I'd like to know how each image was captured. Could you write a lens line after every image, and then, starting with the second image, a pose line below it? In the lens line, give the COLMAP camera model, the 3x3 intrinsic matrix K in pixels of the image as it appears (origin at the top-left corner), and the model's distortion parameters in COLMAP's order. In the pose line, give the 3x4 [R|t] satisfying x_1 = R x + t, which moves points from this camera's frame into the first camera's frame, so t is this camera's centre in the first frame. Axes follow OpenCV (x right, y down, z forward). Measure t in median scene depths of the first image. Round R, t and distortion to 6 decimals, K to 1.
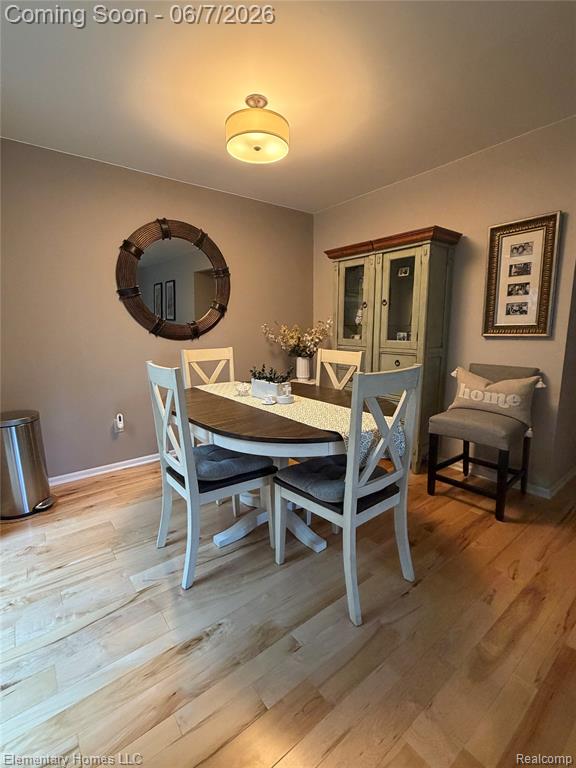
lens RADIAL K [[350.5, 0, 288.0], [0, 350.5, 384.0], [0, 0, 1]] dist [-0.000255, -0.000406]
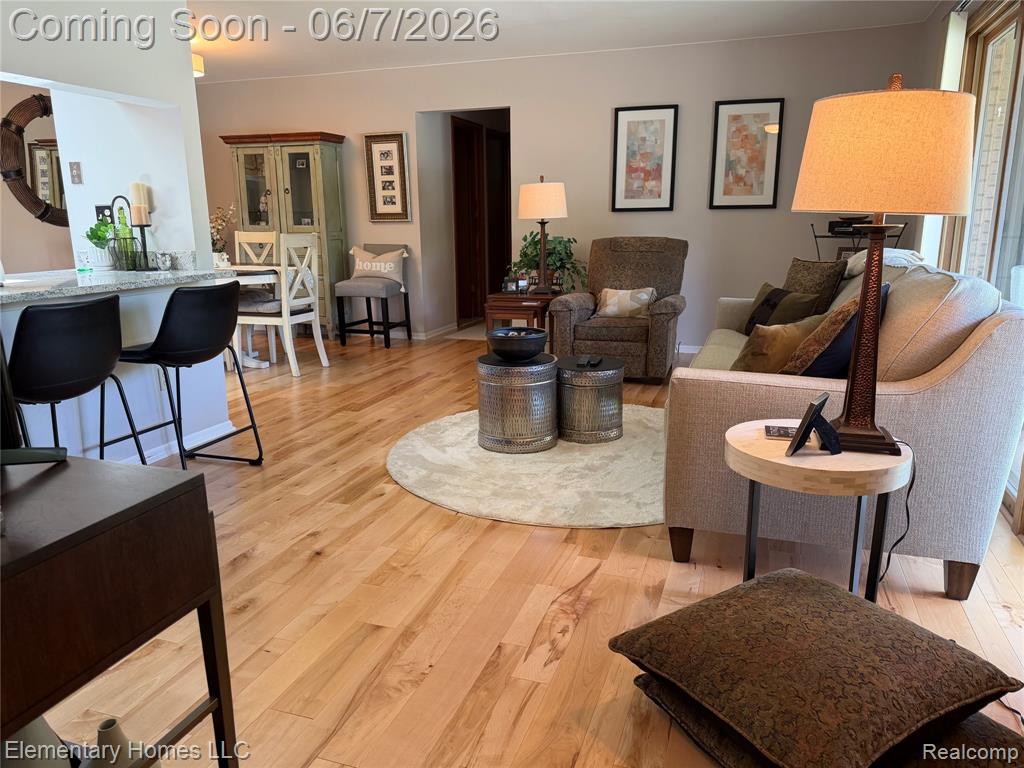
lens RADIAL K [[708.8, 0, 515.0], [0, 708.8, 399.1], [0, 0, 1]] dist [0.071246, -0.117093]
pose [[0.838138, -0.125595, 0.530803, -0.473543], [0.086972, 0.991452, 0.097262, 0.307442], [-0.538481, -0.035354, 0.841896, -1.539810]]
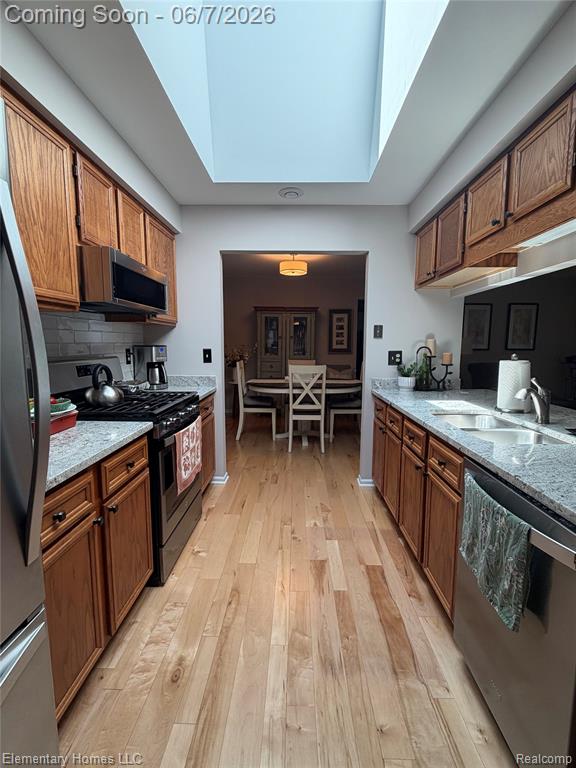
lens RADIAL K [[350.5, 0, 288.0], [0, 350.5, 384.0], [0, 0, 1]] dist [-0.000255, -0.000406]
pose [[0.625568, -0.069776, 0.777043, -1.536978], [0.117376, 0.993073, -0.005320, 0.052578], [-0.771290, 0.094534, 0.629425, -0.272907]]
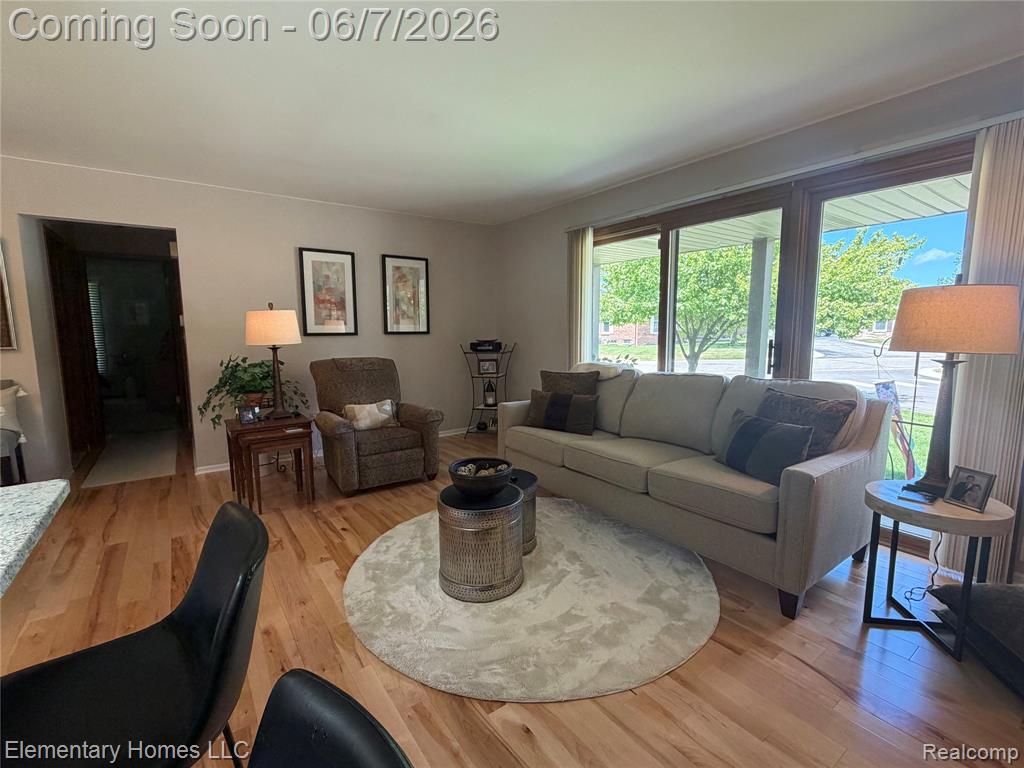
lens RADIAL K [[467.3, 0, 512.0], [0, 467.3, 384.0], [0, 0, 1]] dist [-0.000255, -0.000406]
pose [[0.041486, -0.104952, 0.993612, -0.574517], [0.173798, 0.980065, 0.096264, 0.087164], [-0.983907, 0.168695, 0.058899, -0.515070]]
